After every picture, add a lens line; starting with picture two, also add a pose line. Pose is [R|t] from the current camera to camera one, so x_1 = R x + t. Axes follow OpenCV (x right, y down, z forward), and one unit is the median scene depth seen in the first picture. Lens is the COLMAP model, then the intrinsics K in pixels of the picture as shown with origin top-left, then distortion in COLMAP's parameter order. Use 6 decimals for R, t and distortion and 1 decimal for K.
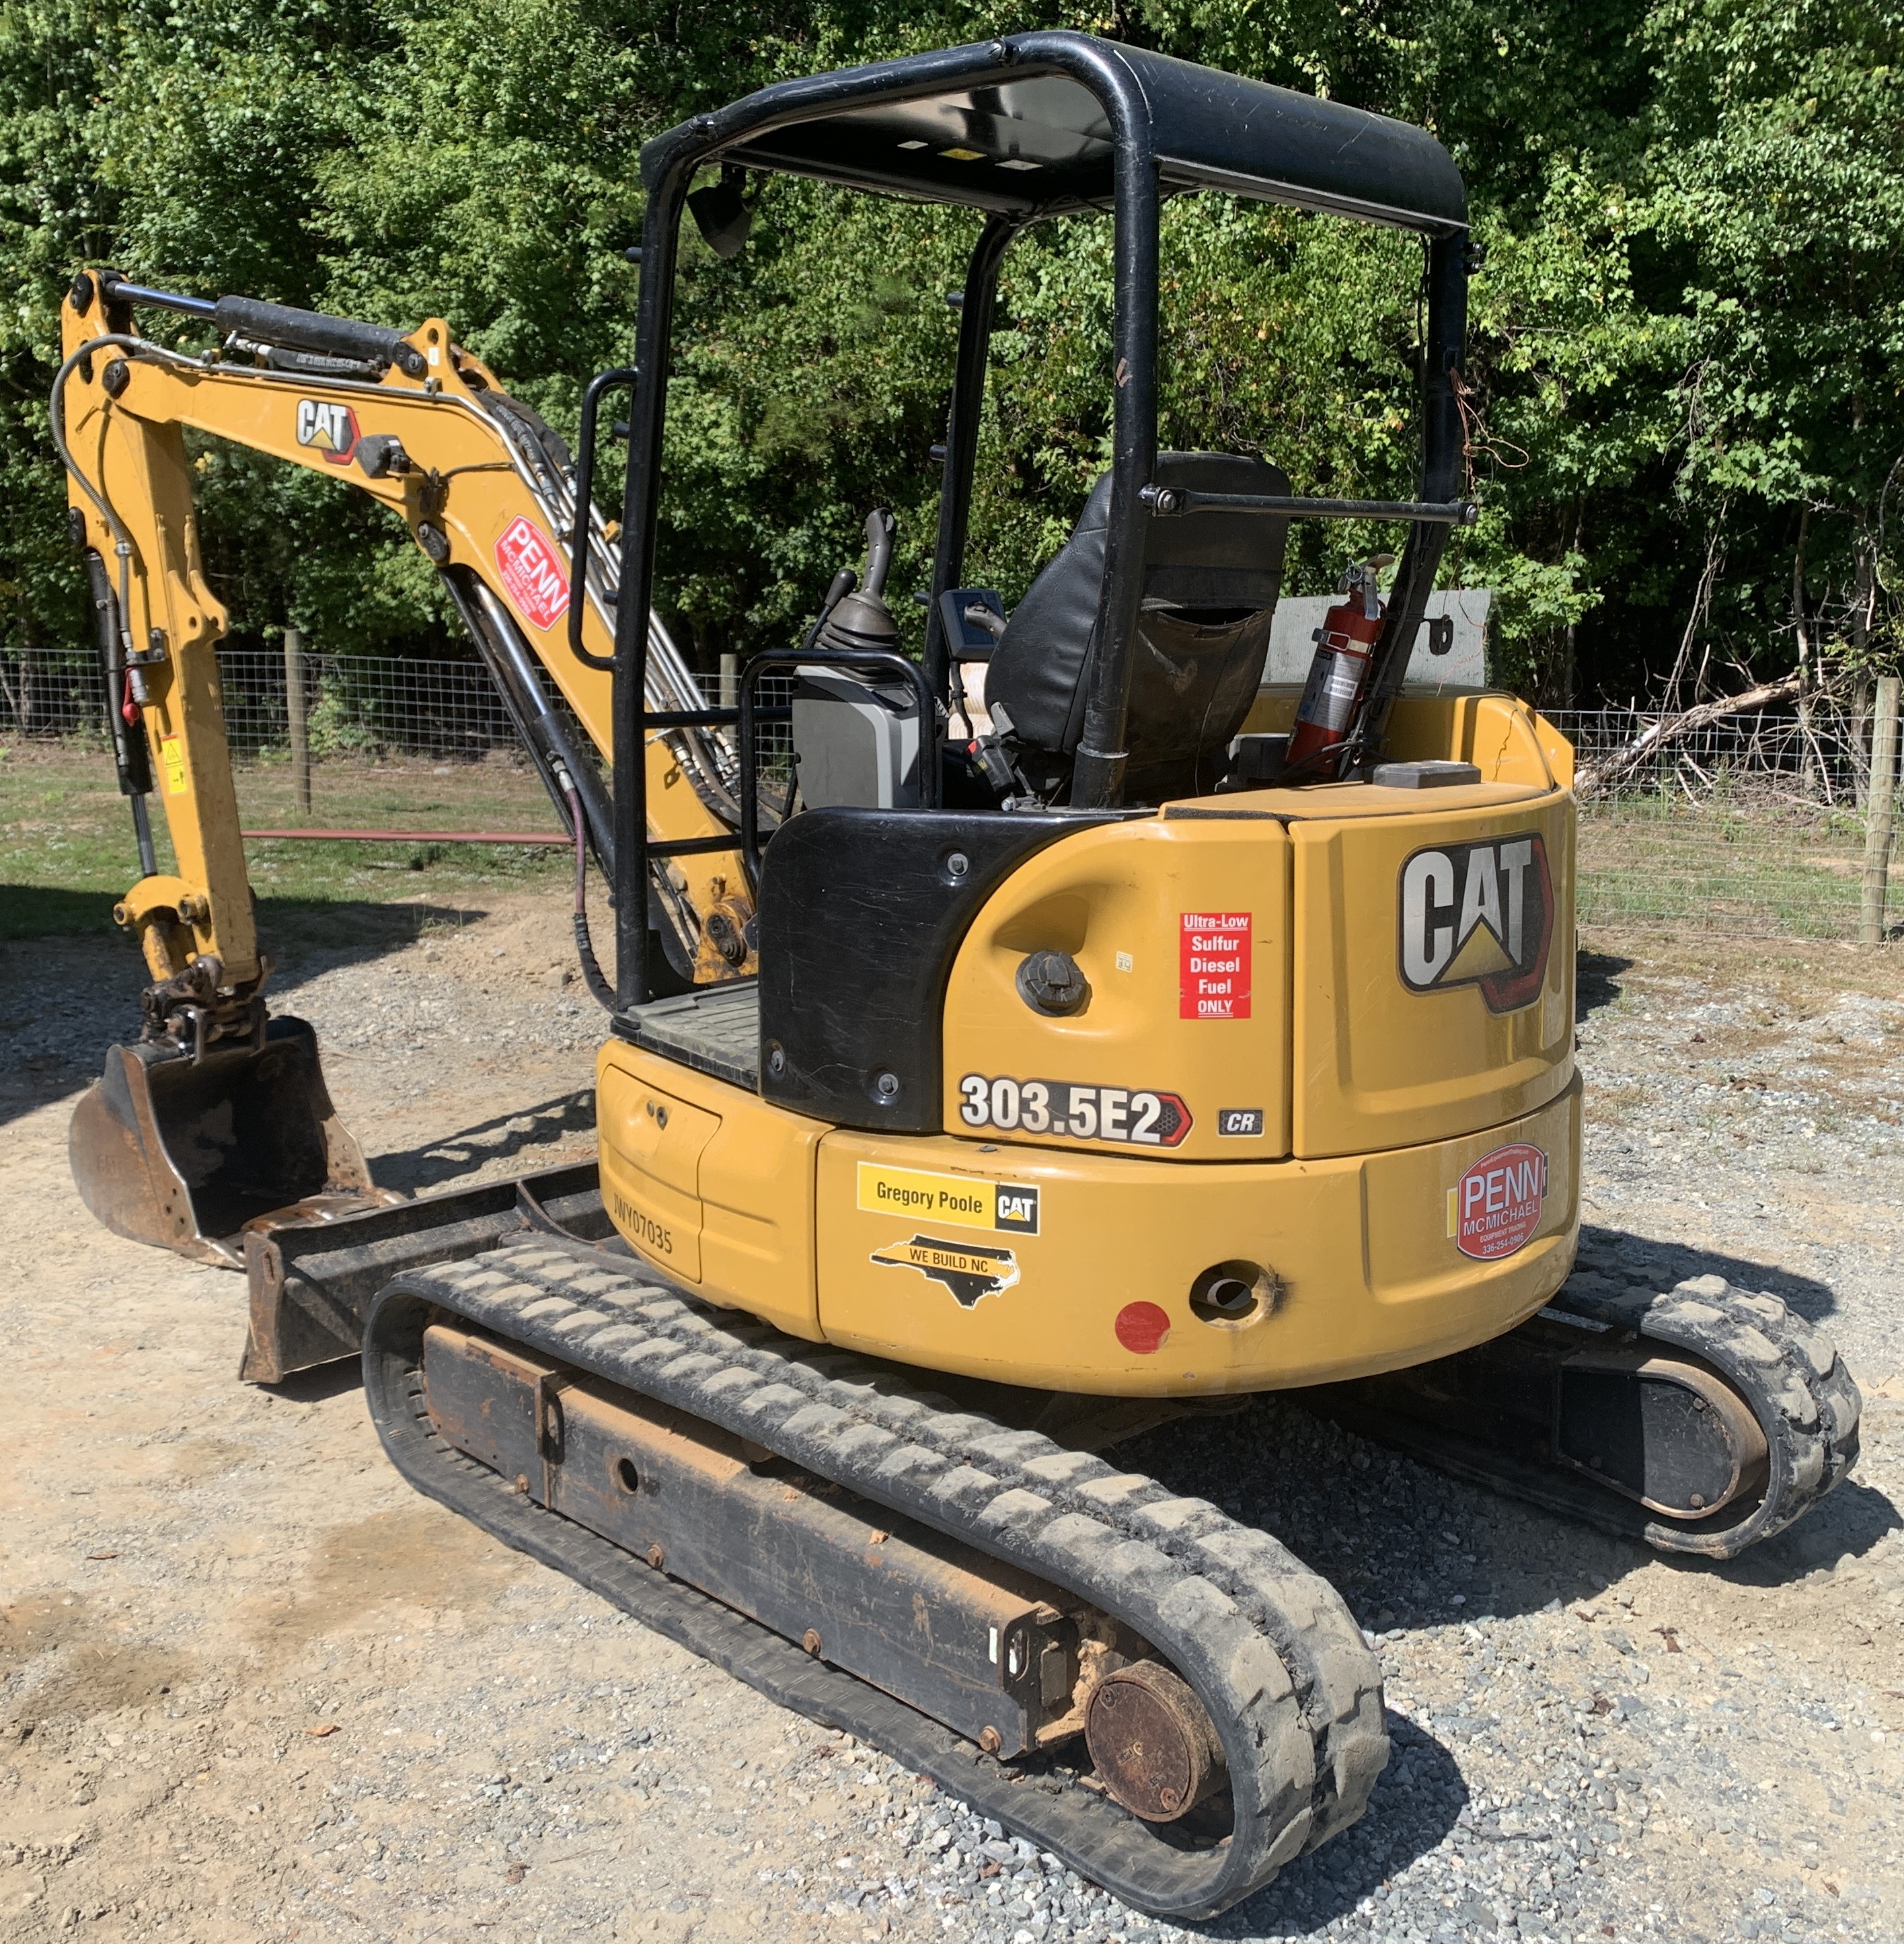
lens RADIAL K [[2022.9, 0, 854.7], [0, 2022.9, 959.1], [0, 0, 1]] dist [0.011729, 0.000000]
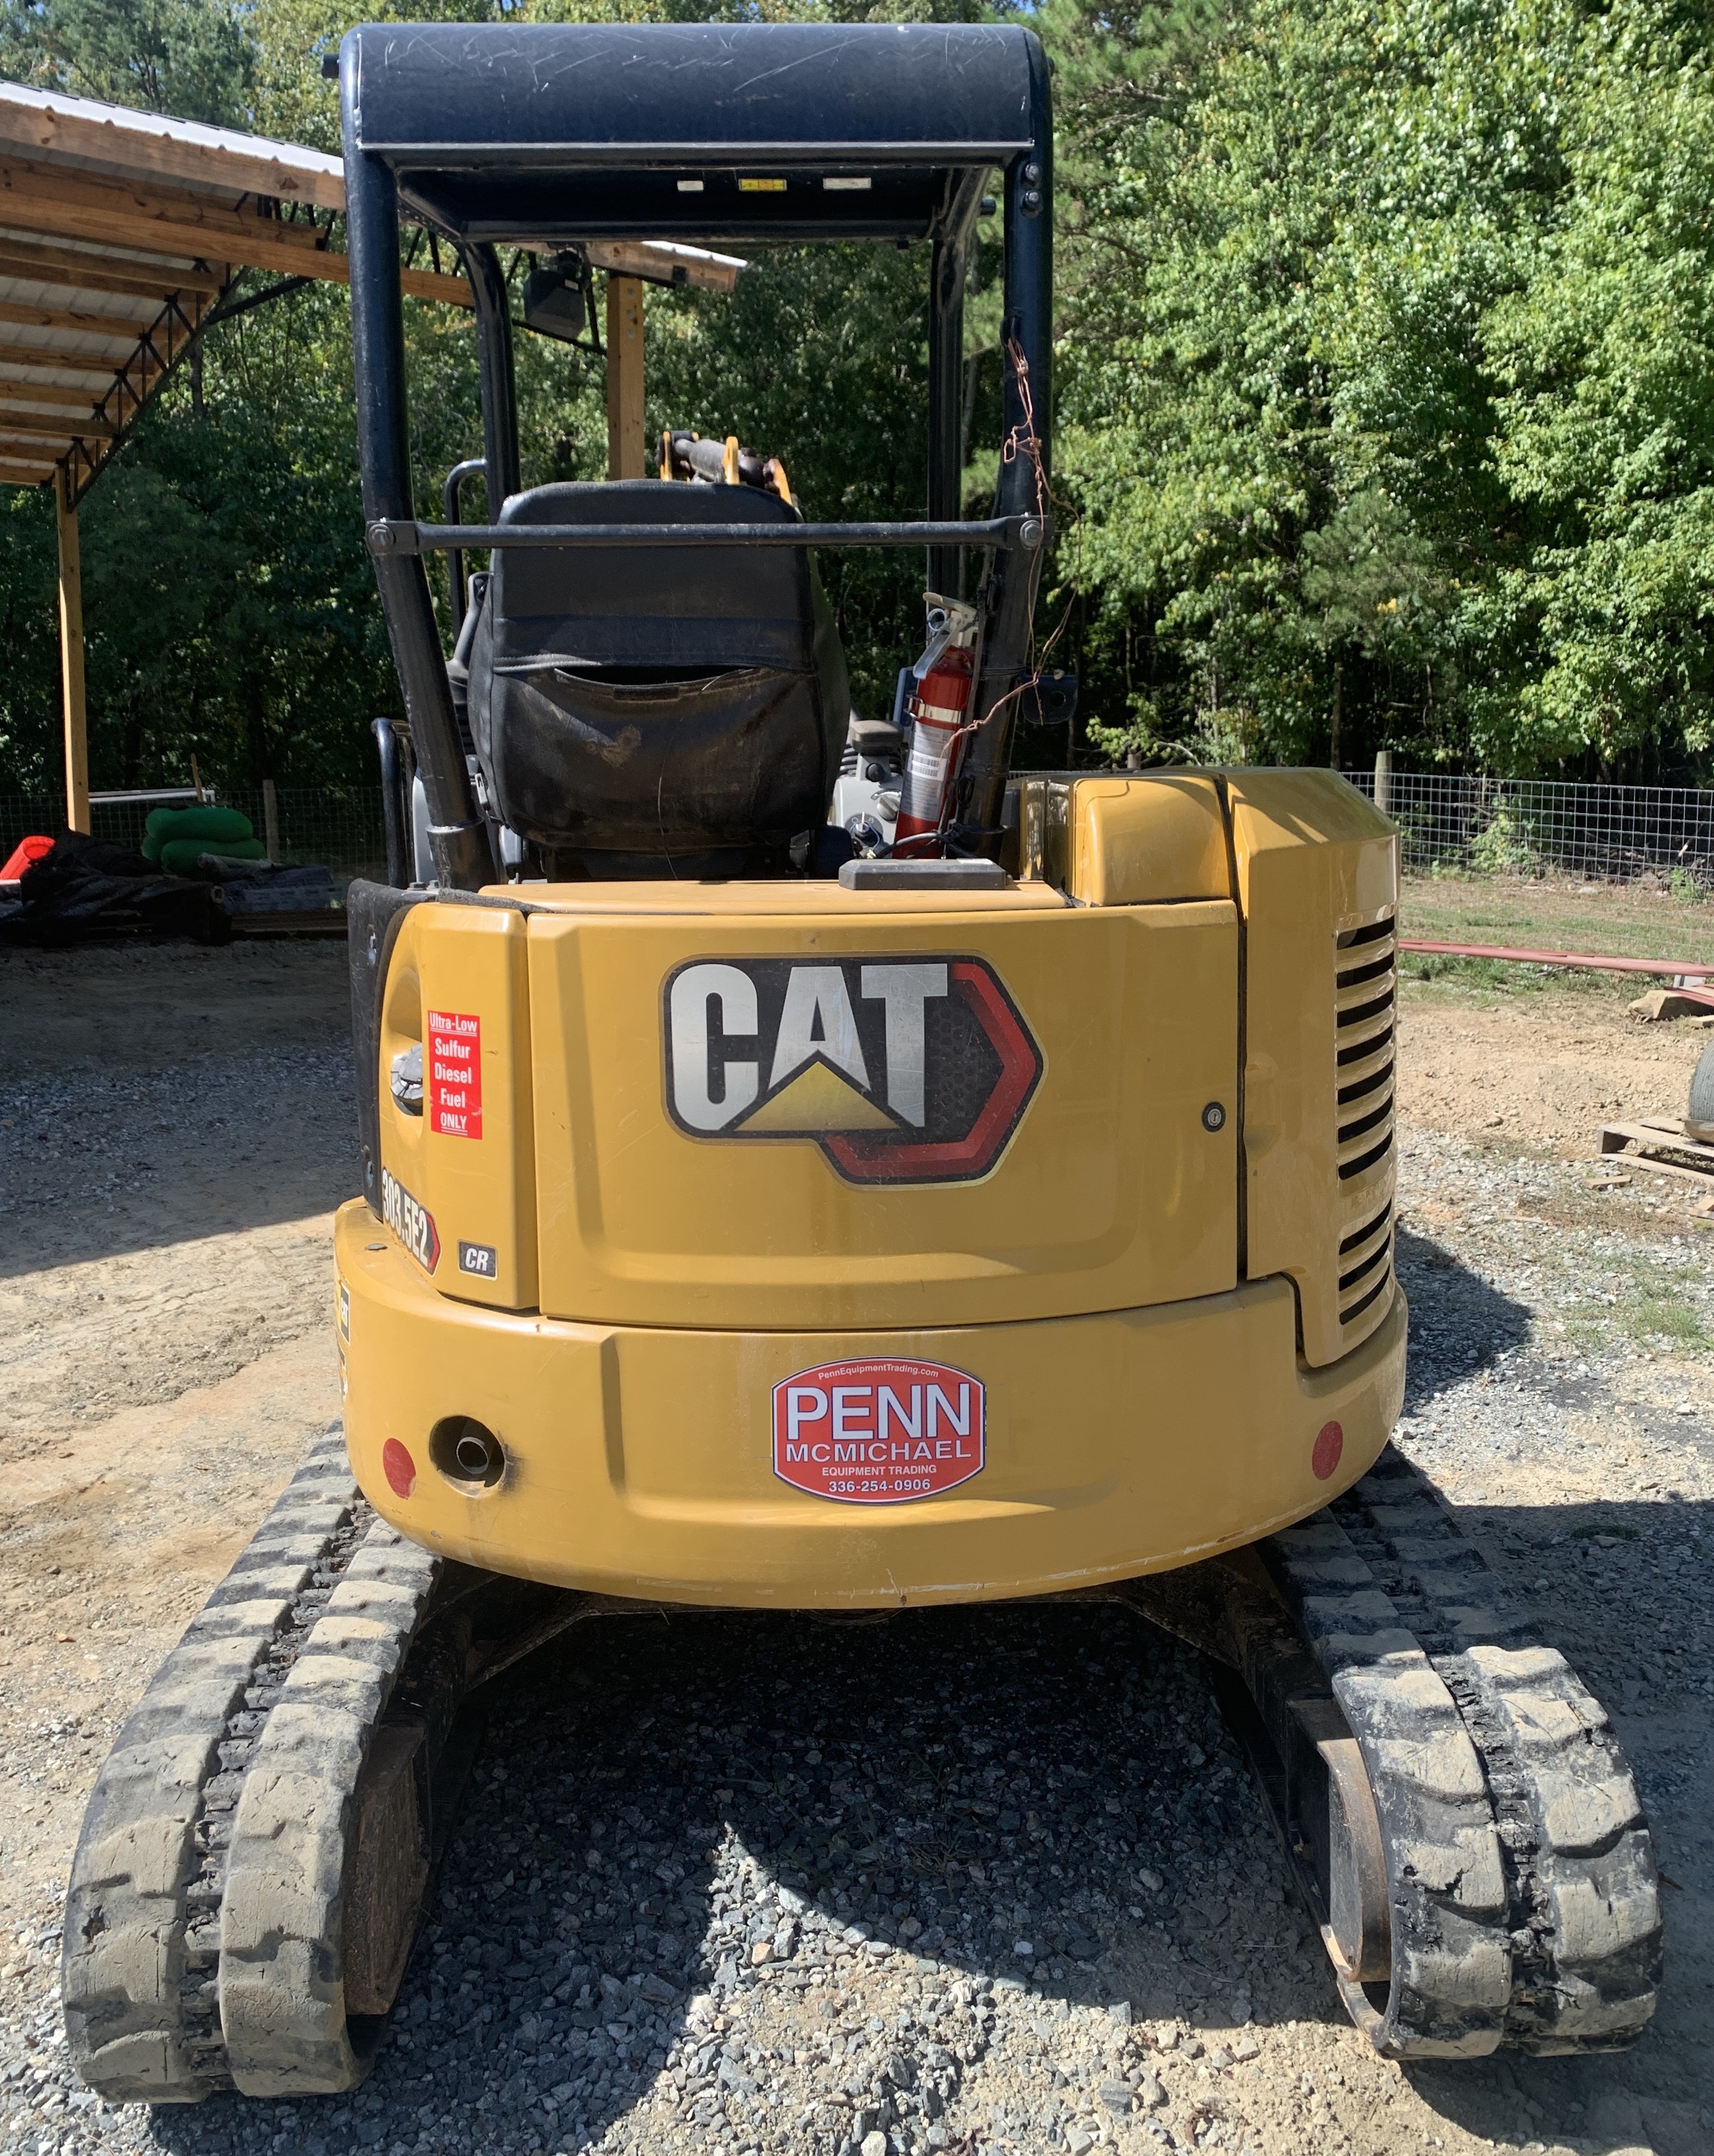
lens RADIAL K [[1787.5, 0, 862.6], [0, 1787.5, 1075.0], [0, 0, 1]] dist [0.016215, -0.007494]
pose [[0.770029, 0.107032, -0.628967, 0.483941], [-0.099338, 0.993918, 0.047519, -0.030625], [0.630228, 0.025889, 0.775978, 0.312183]]
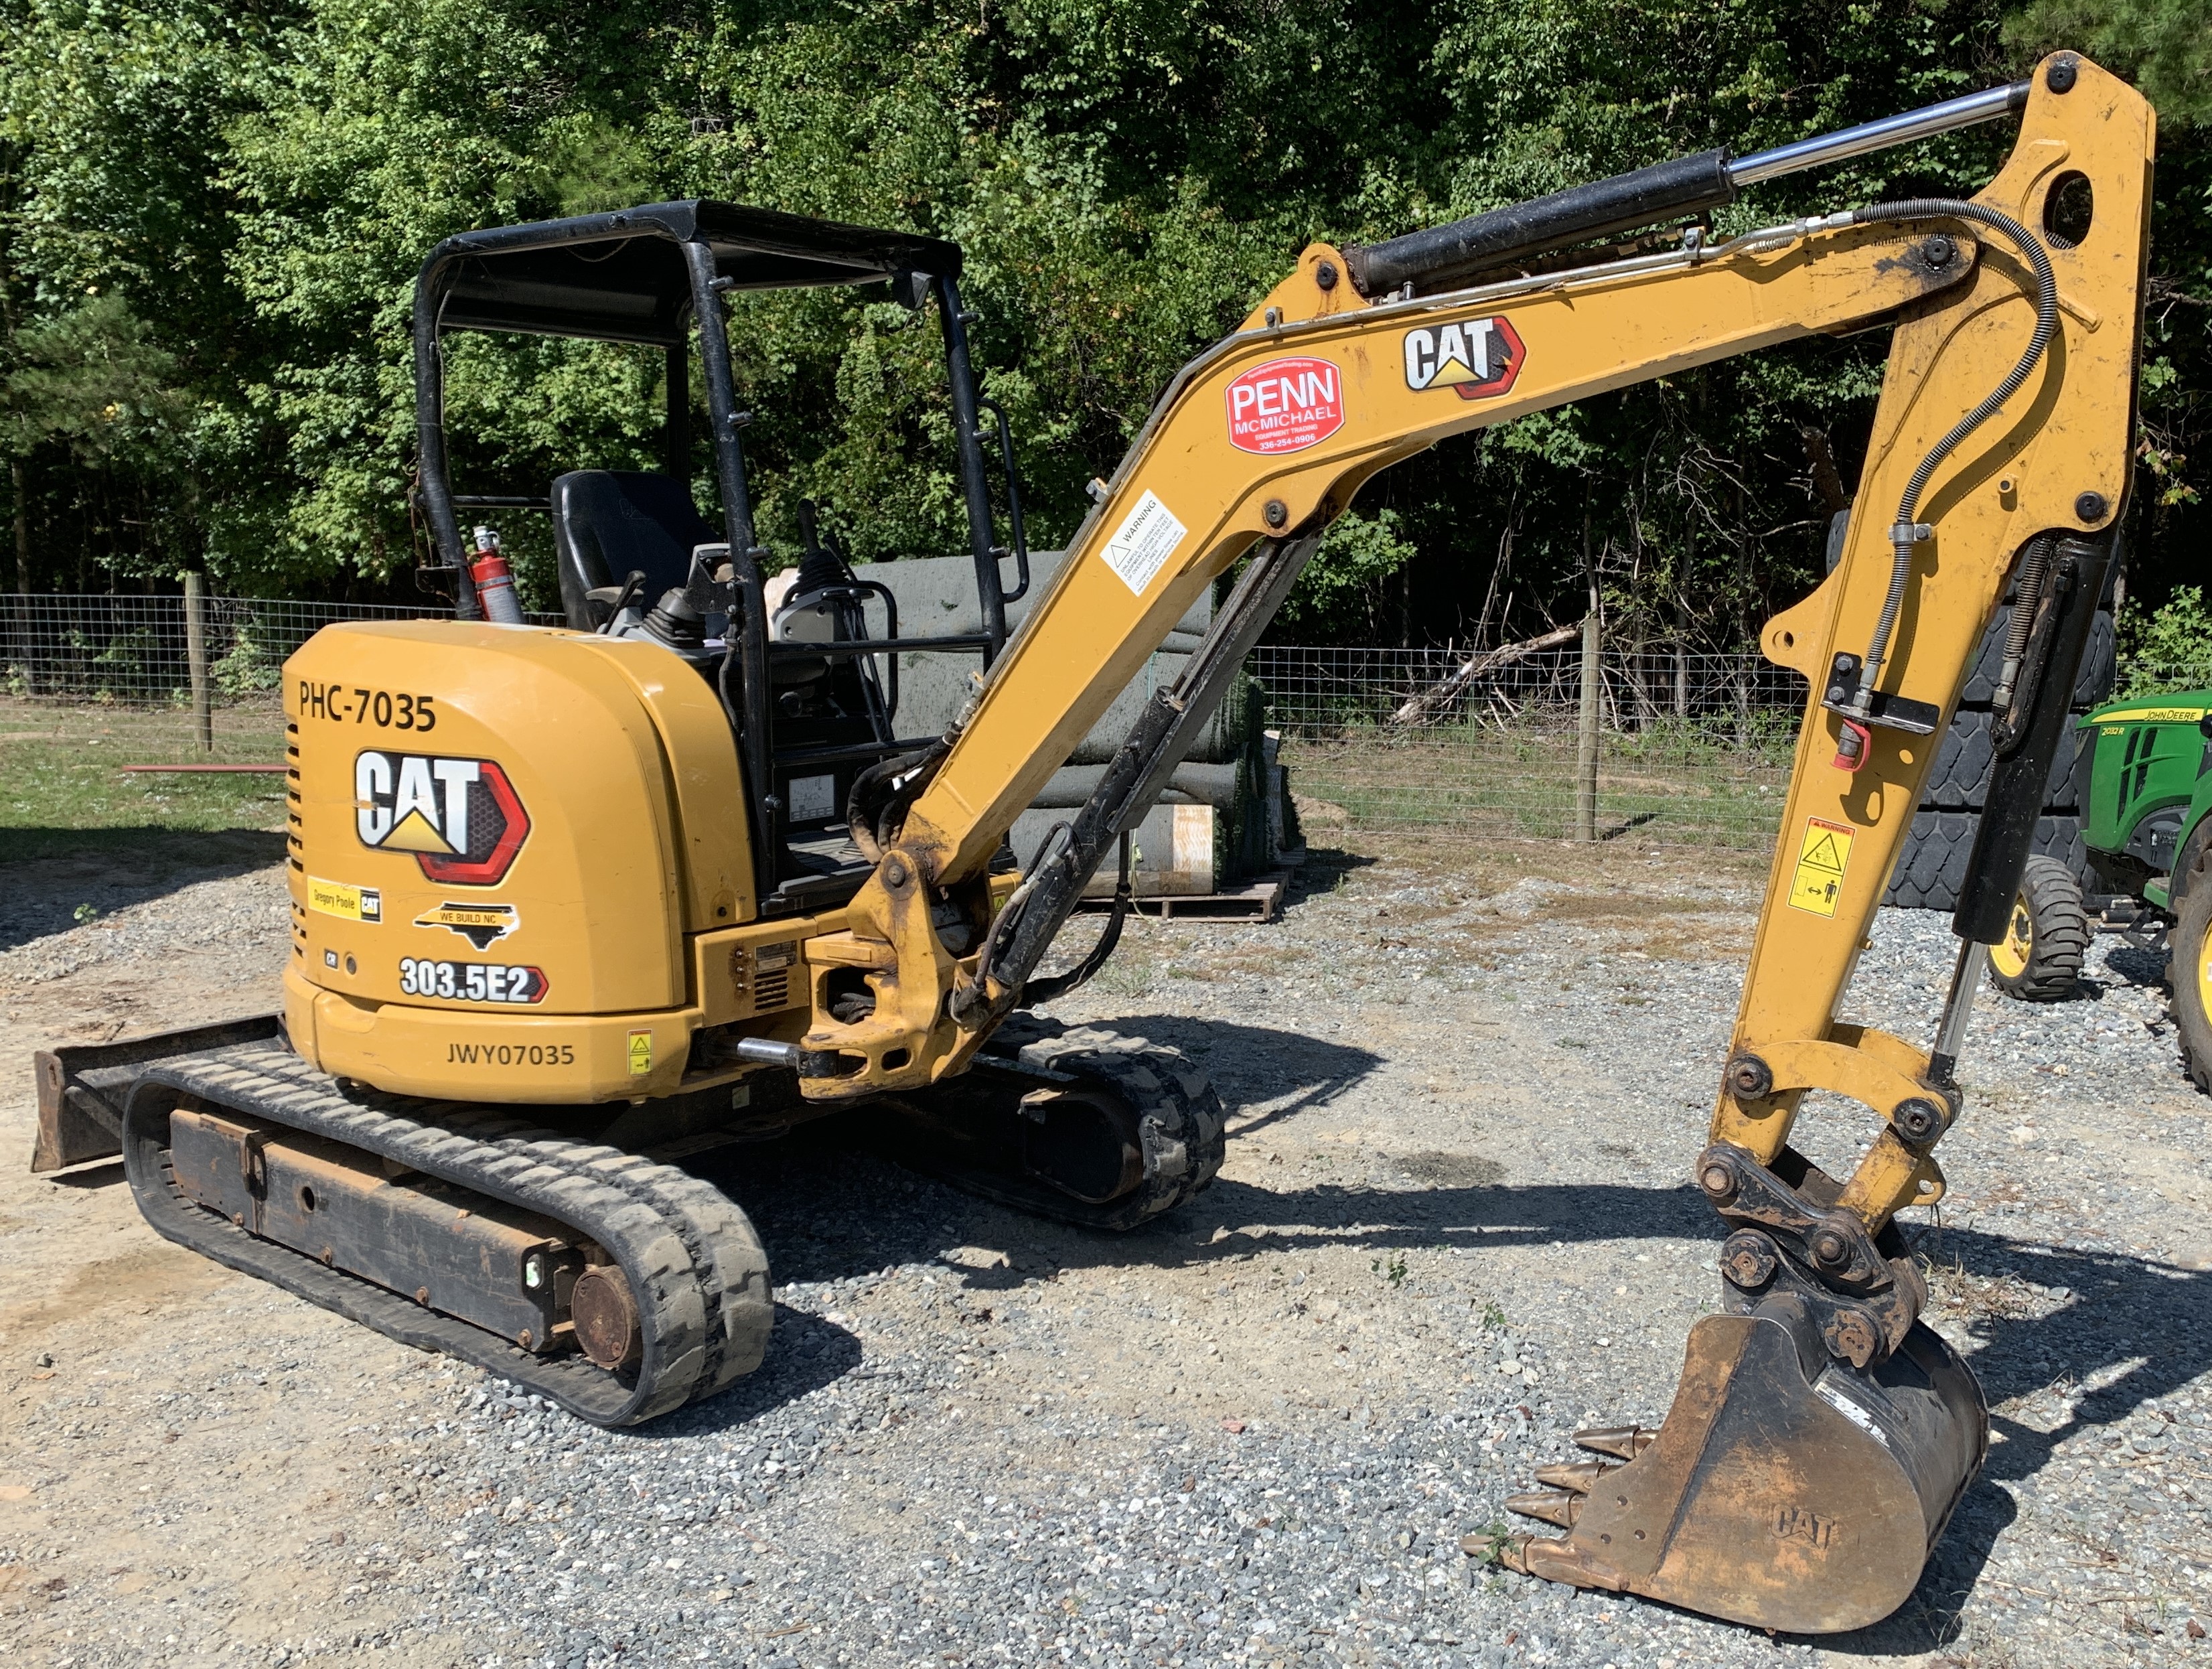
lens RADIAL K [[1975.9, 0, 1111.1], [0, 1975.9, 851.5], [0, 0, 1]] dist [0.033541, -0.018803]
pose [[0.990996, -0.015245, 0.133019, 0.181316], [0.018251, 0.999604, -0.021407, 0.045103], [-0.132640, 0.023642, 0.990882, -0.287698]]
